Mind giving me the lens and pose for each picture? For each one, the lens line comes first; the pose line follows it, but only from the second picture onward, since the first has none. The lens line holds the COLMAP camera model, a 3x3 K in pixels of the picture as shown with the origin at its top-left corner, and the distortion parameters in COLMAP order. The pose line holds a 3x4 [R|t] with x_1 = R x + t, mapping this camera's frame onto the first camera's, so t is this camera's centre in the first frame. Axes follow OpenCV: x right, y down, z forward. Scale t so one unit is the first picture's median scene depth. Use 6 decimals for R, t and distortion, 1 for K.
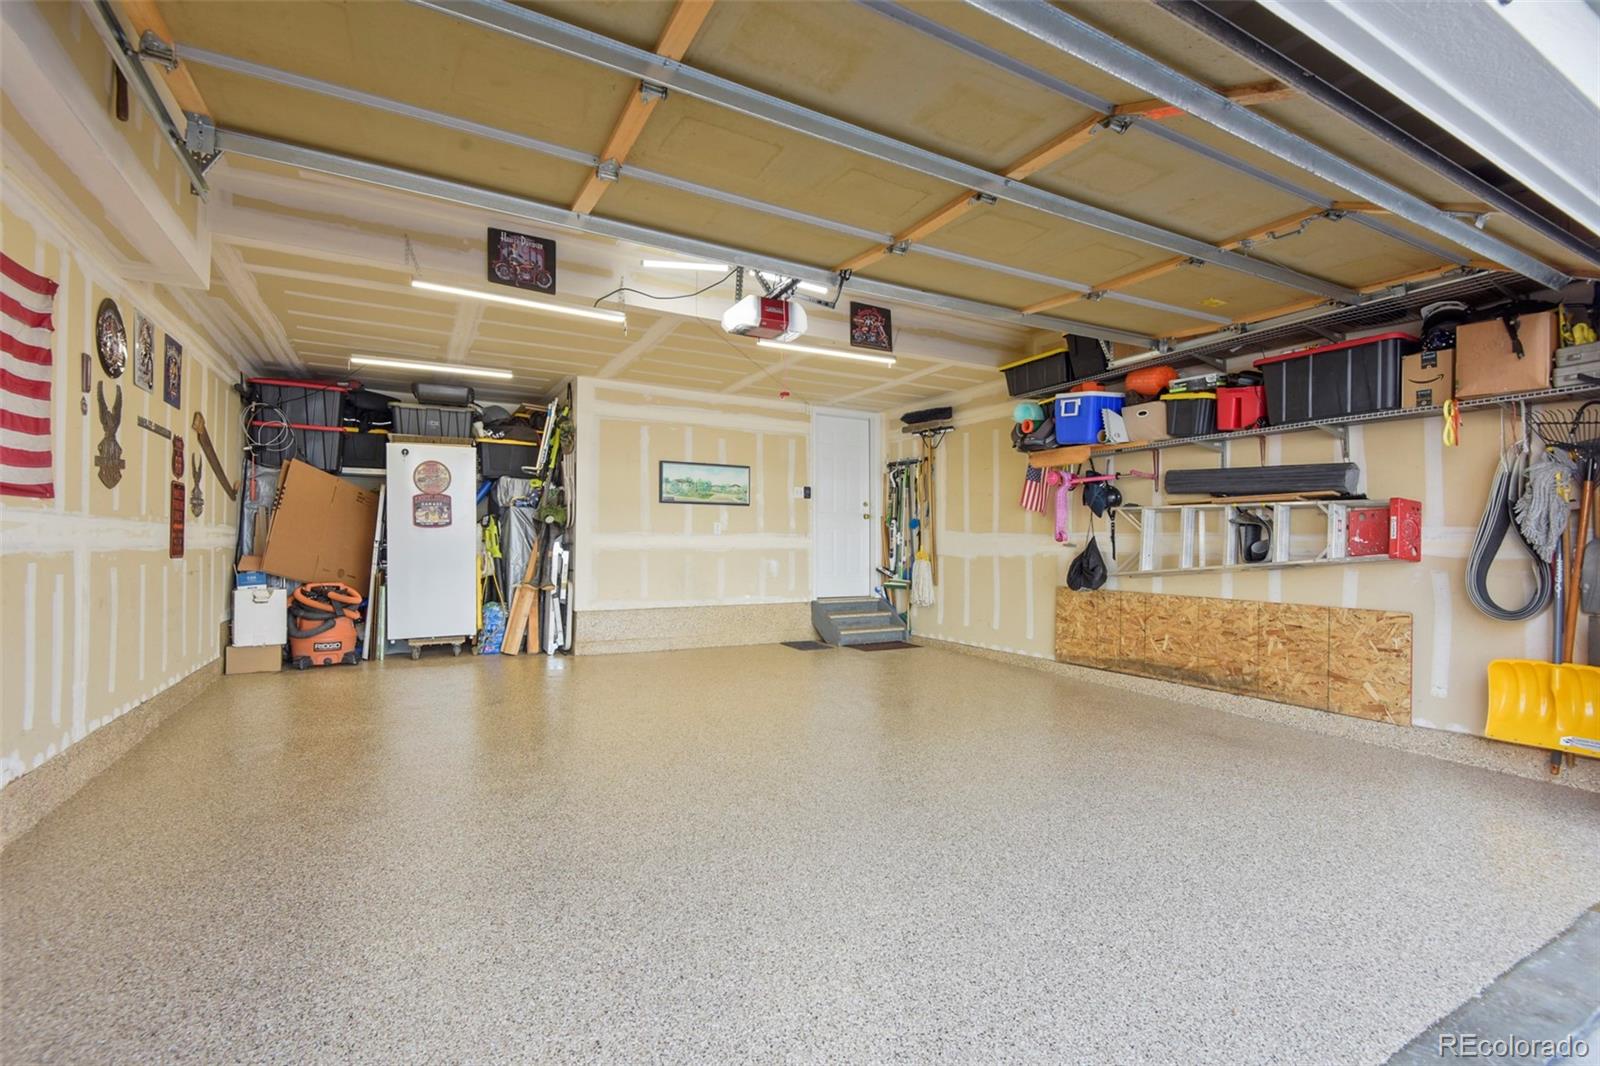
lens RADIAL K [[729.9, 0, 816.4], [0, 729.9, 535.7], [0, 0, 1]] dist [0.025453, -0.023791]
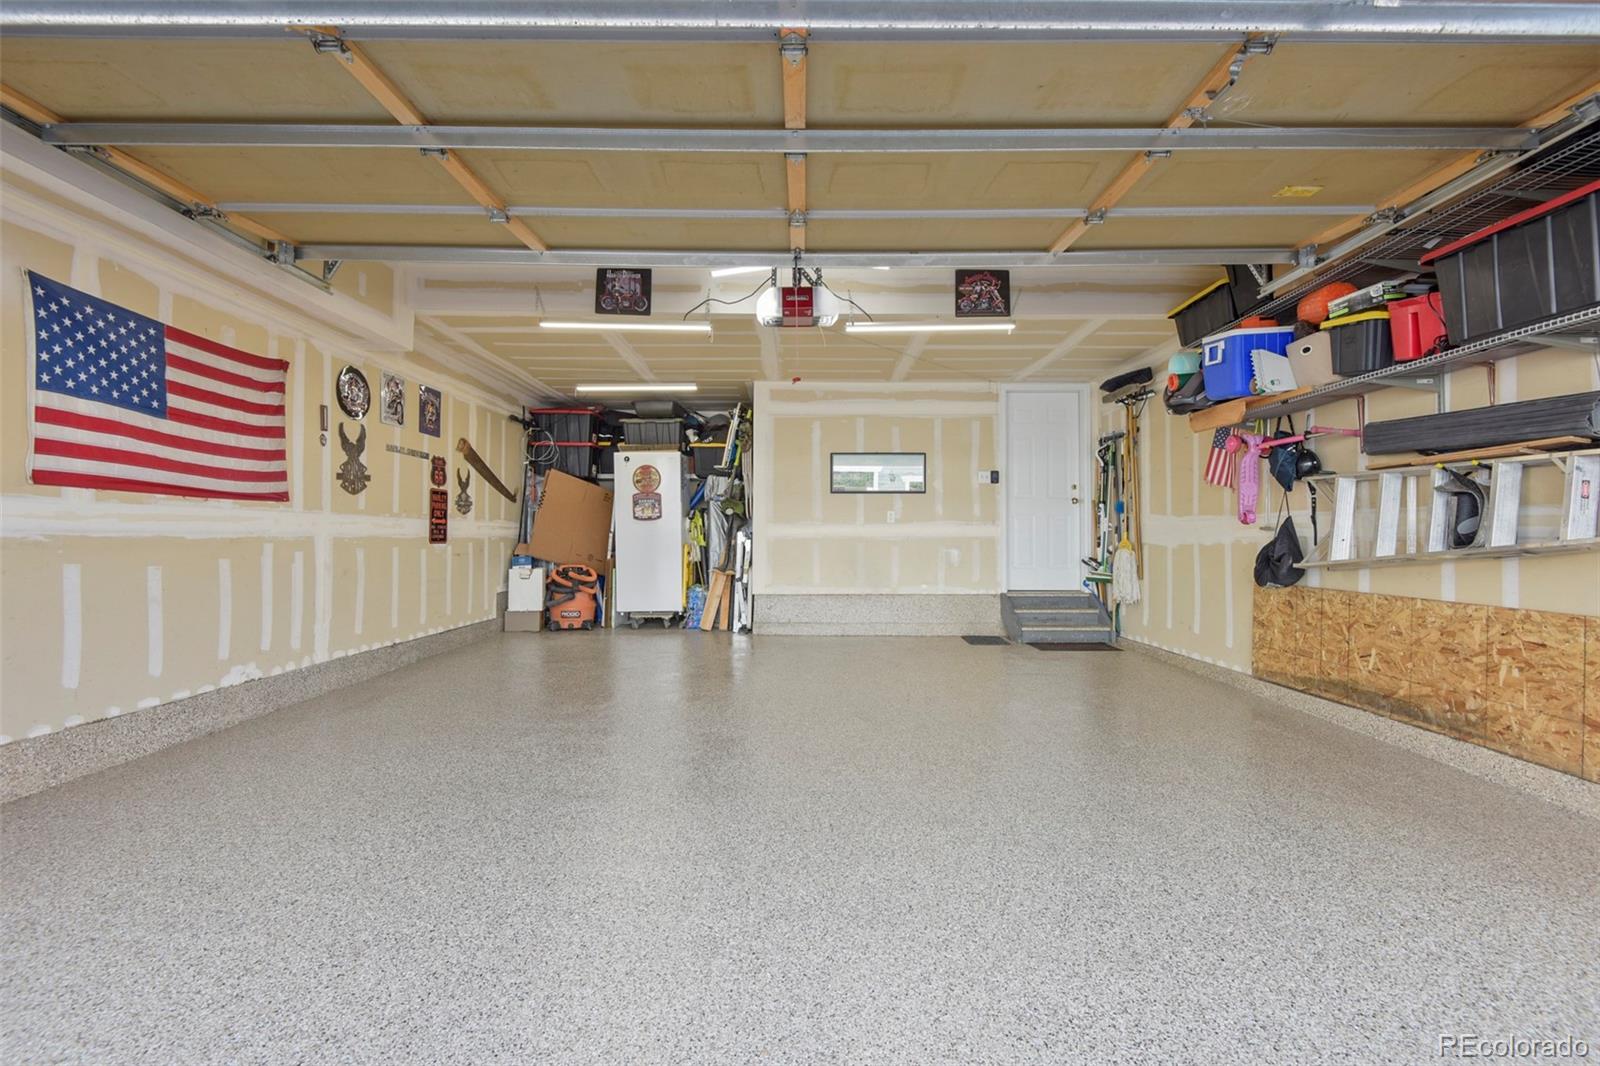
lens RADIAL K [[733.2, 0, 804.5], [0, 733.2, 526.4], [0, 0, 1]] dist [0.023285, -0.022897]
pose [[0.873833, -0.013374, -0.486043, 0.344079], [0.011031, 0.999910, -0.007682, 0.013053], [0.486102, 0.001352, 0.873901, 0.088737]]
